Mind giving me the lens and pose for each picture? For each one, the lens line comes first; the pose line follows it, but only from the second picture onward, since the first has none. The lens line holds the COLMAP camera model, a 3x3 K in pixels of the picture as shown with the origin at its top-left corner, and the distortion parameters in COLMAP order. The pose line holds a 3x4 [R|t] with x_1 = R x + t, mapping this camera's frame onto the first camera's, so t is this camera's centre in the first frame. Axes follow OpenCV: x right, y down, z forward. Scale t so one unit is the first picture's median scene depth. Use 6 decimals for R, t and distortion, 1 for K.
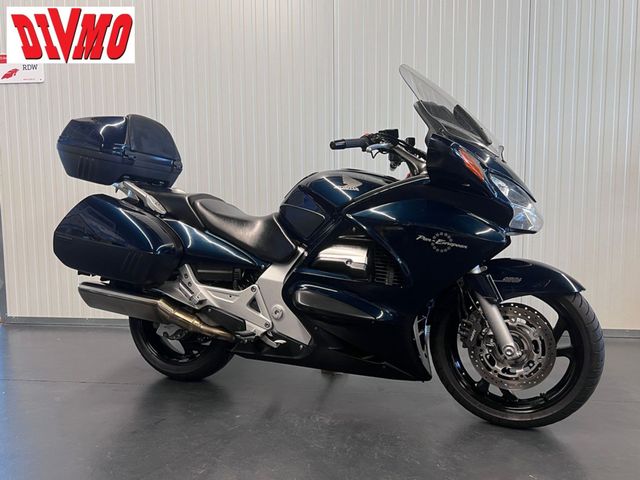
lens RADIAL K [[533.5, 0, 320.0], [0, 533.5, 240.0], [0, 0, 1]] dist [0.099627, 0.000234]
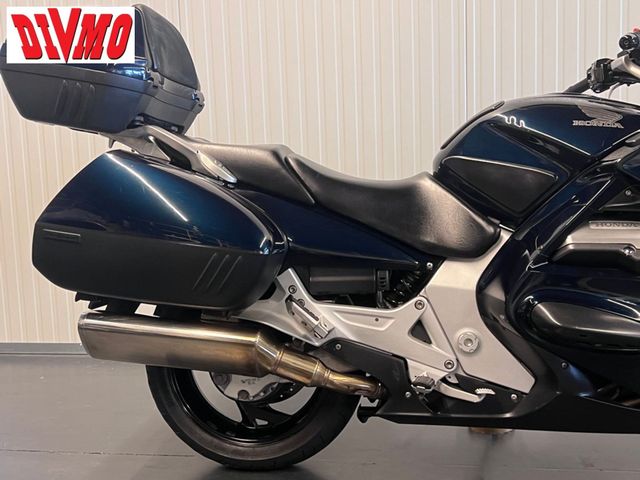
lens RADIAL K [[776.1, 0, 320.0], [0, 776.1, 240.0], [0, 0, 1]] dist [0.180629, -0.586897]
pose [[0.971949, -0.053302, 0.229070, -0.422742], [0.046775, 0.998332, 0.033833, -0.012407], [-0.230492, -0.022169, 0.972822, 0.202819]]
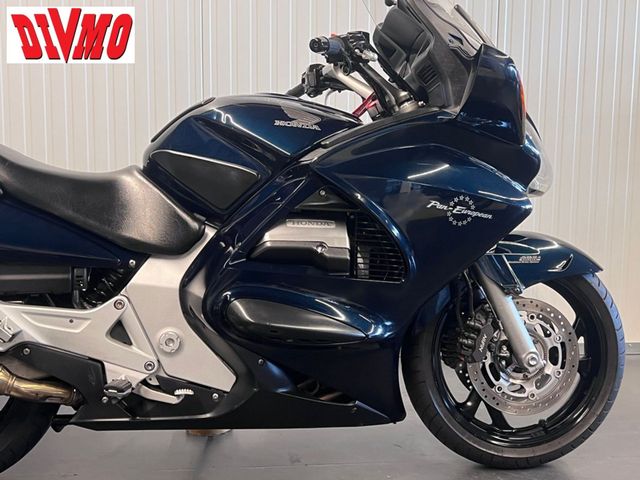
lens RADIAL K [[776.1, 0, 320.0], [0, 776.1, 240.0], [0, 0, 1]] dist [0.180629, -0.586897]
pose [[0.871365, -0.038237, 0.489144, -0.338720], [0.023625, 0.999072, 0.036014, 0.001379], [-0.490067, -0.019826, 0.871459, 0.196880]]
